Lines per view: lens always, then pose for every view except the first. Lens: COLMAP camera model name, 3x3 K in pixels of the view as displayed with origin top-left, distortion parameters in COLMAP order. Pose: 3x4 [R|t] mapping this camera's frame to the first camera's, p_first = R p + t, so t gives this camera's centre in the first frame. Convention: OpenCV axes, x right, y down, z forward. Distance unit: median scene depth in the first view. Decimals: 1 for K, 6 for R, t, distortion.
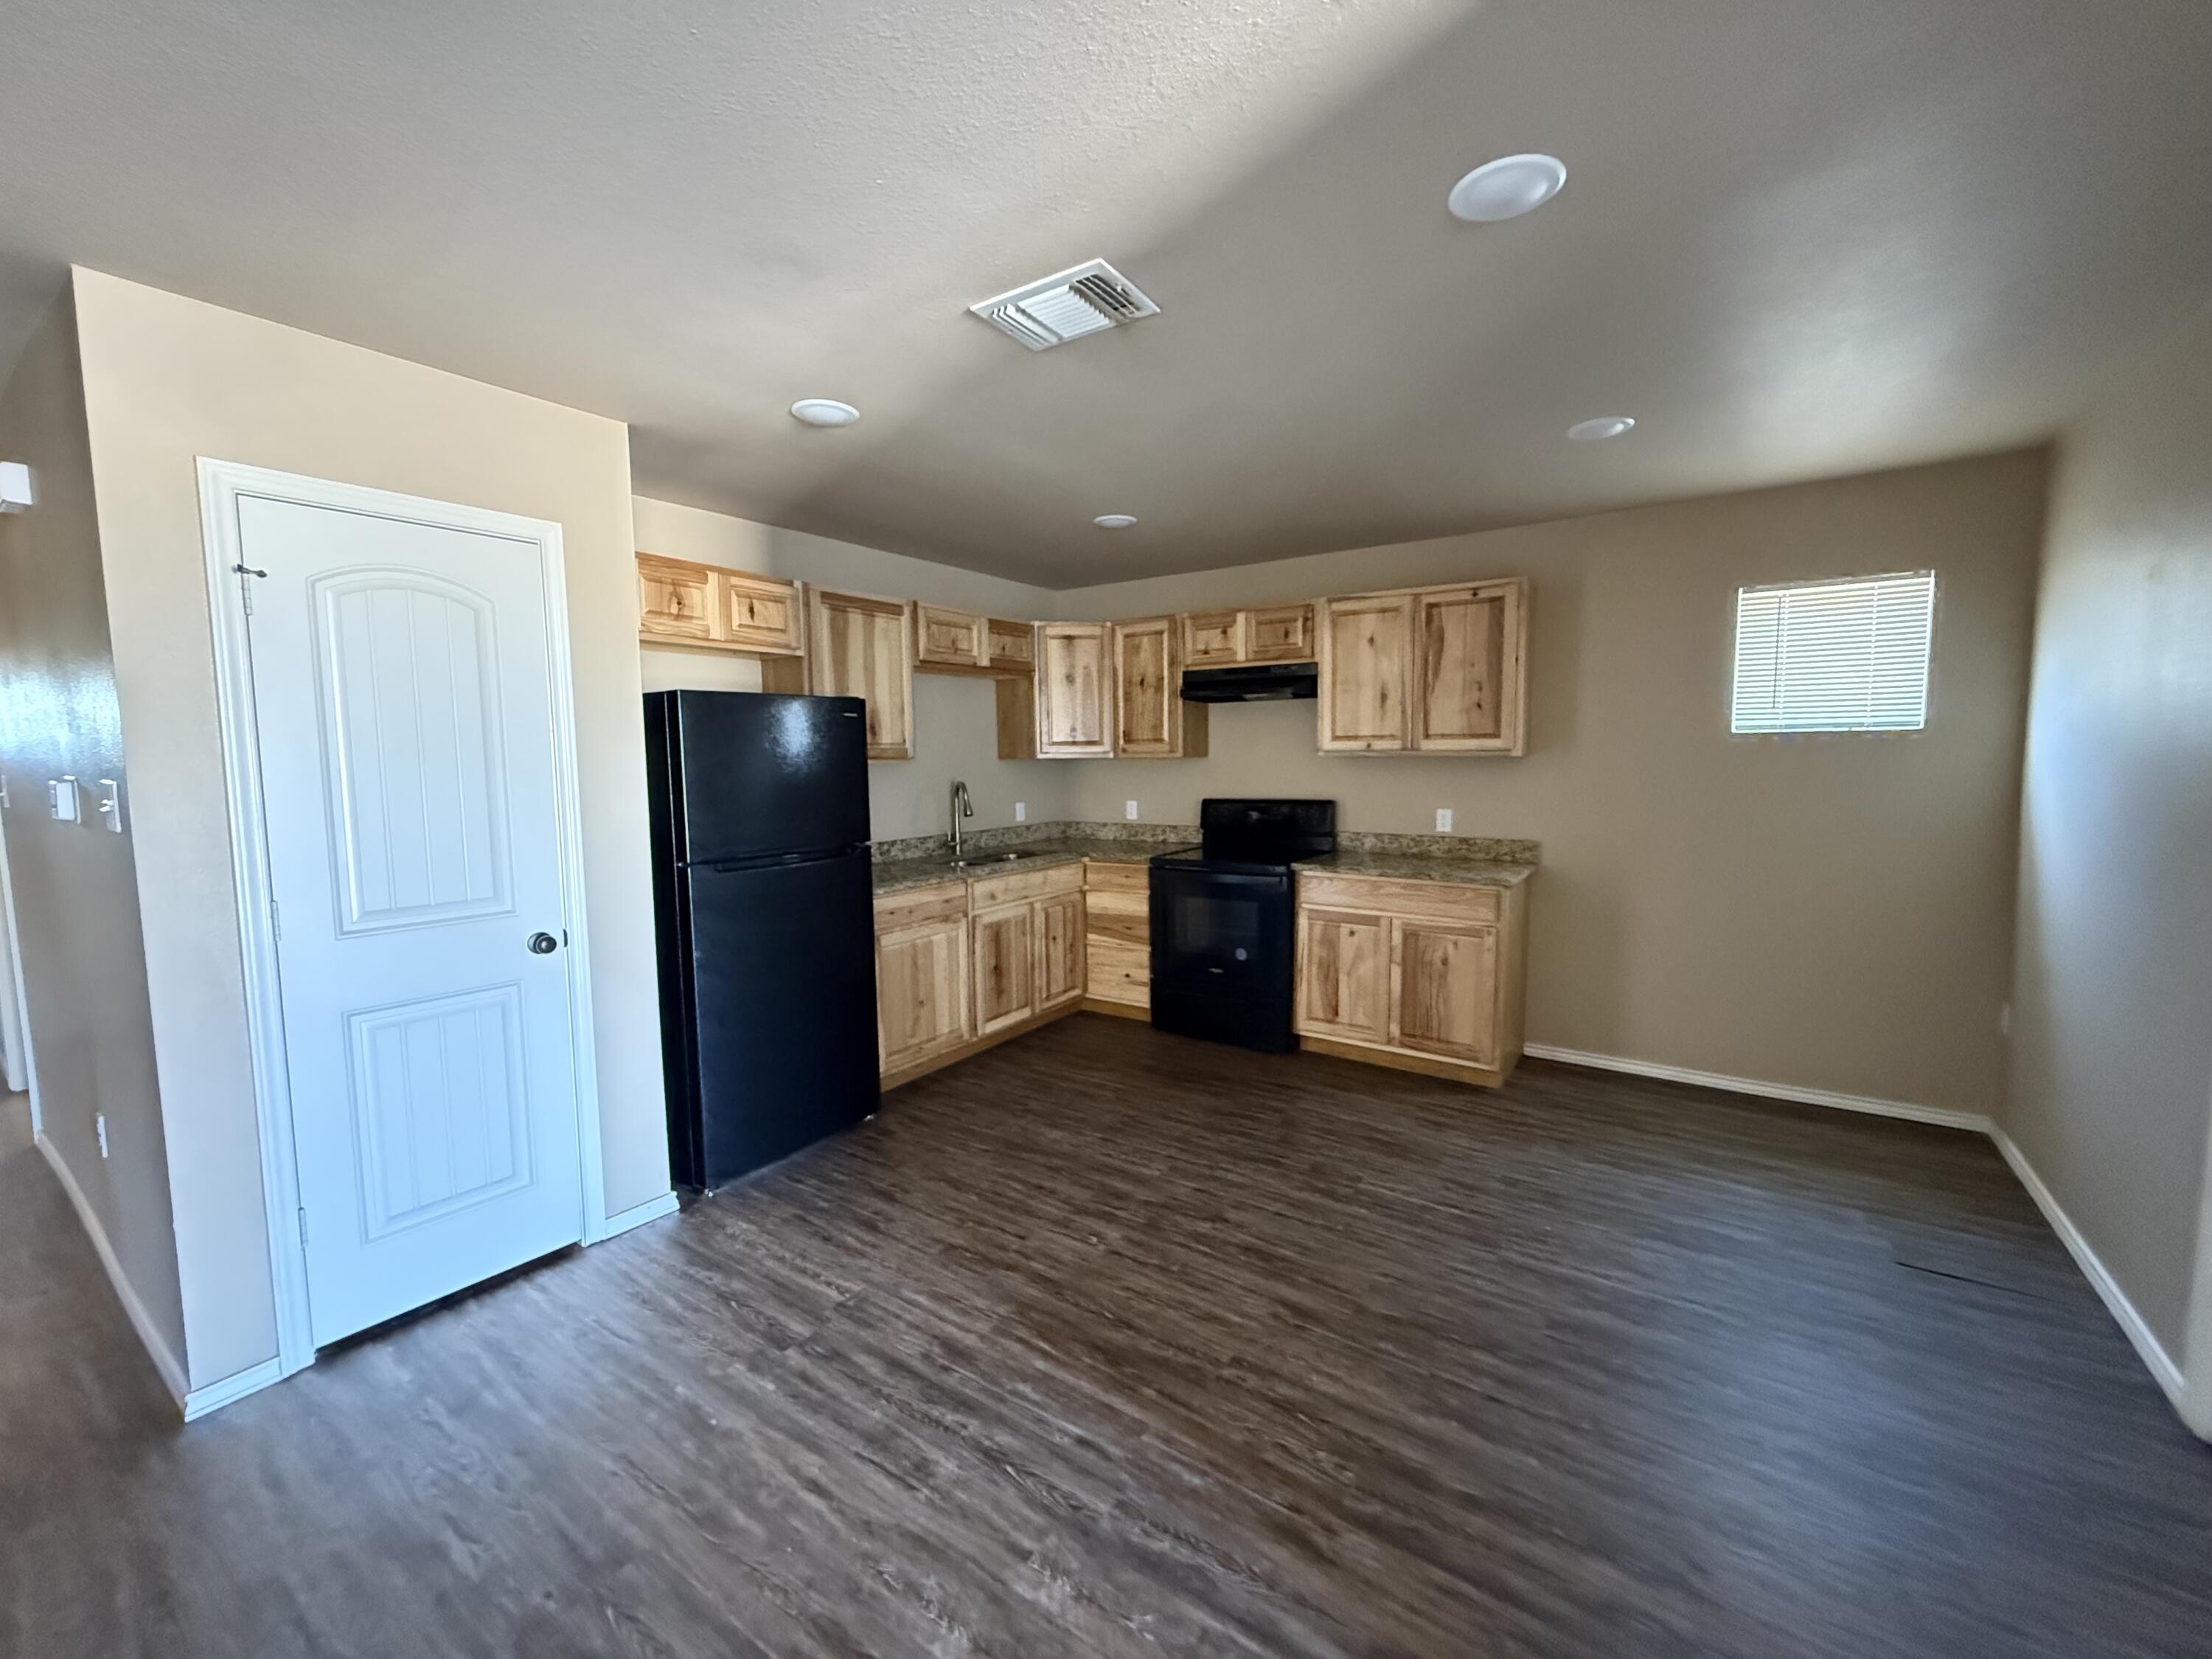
lens RADIAL K [[887.9, 0, 1104.3], [0, 887.9, 830.3], [0, 0, 1]] dist [-0.000056, 0.000191]
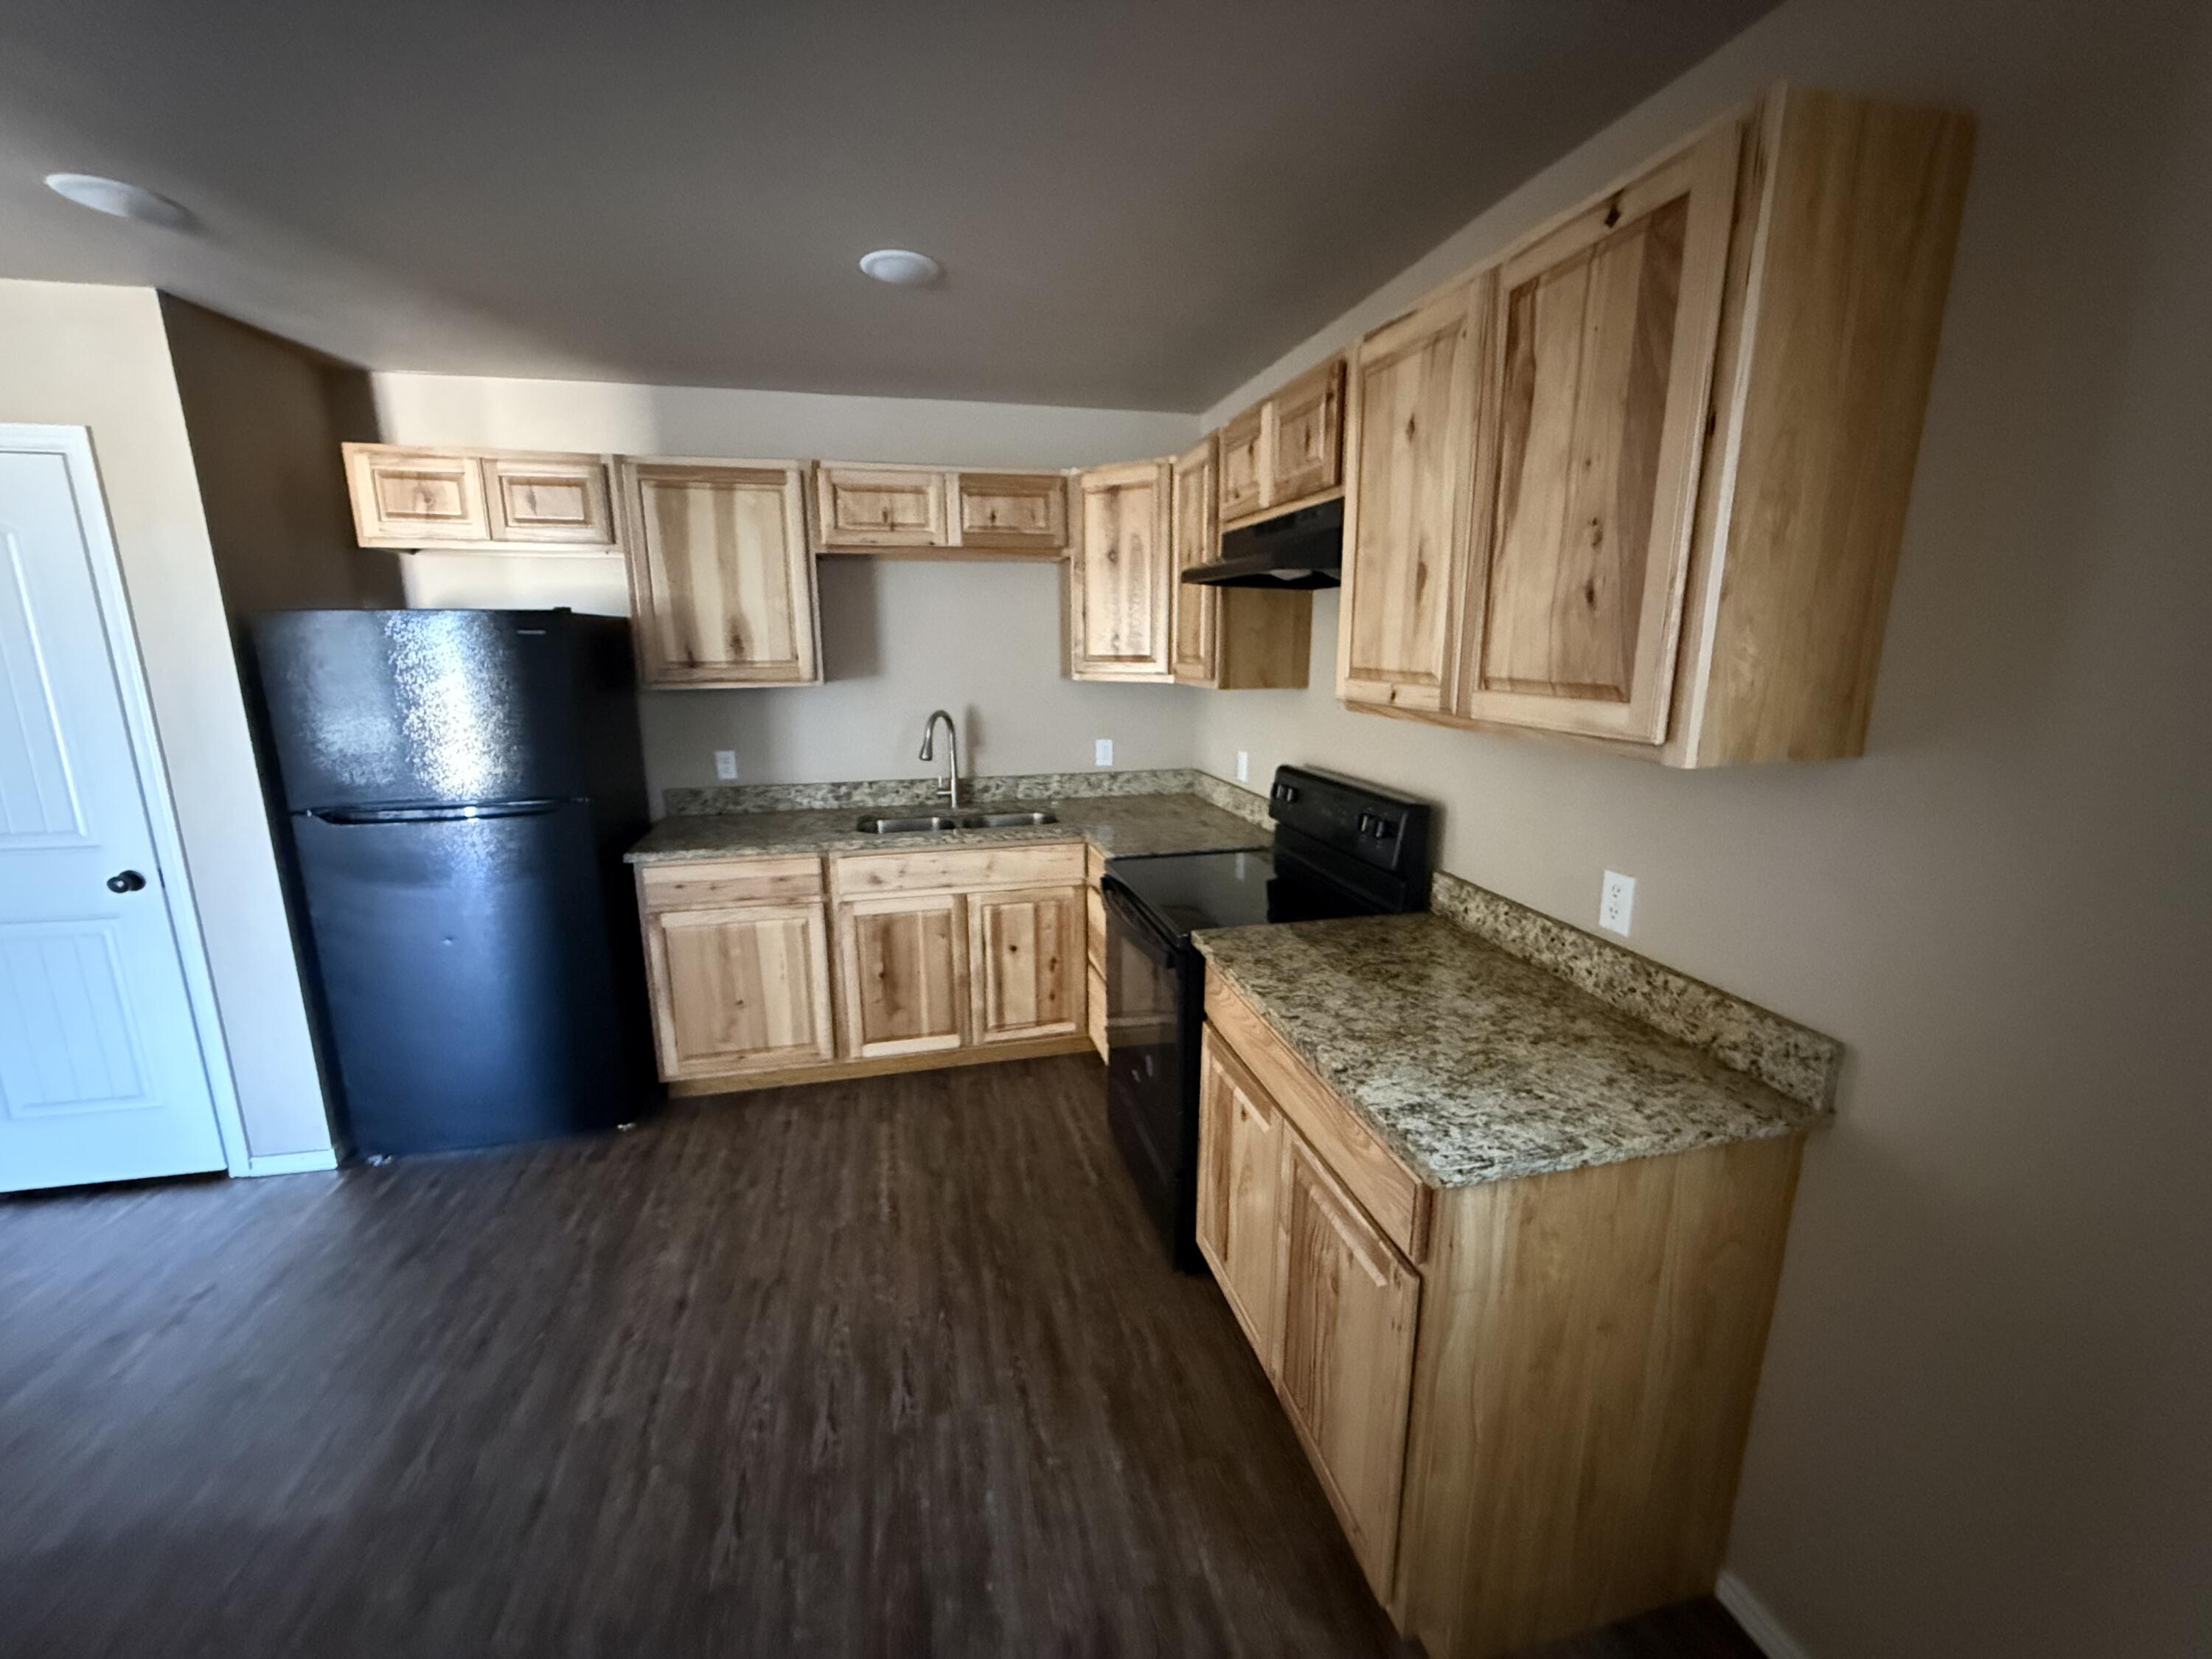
lens RADIAL K [[887.9, 0, 1104.7], [0, 887.9, 825.5], [0, 0, 1]] dist [-0.000056, 0.000191]
pose [[0.741480, 0.148029, -0.654442, 0.476035], [-0.062802, 0.986390, 0.151959, -0.089412], [0.668029, -0.071574, 0.740685, 0.595320]]
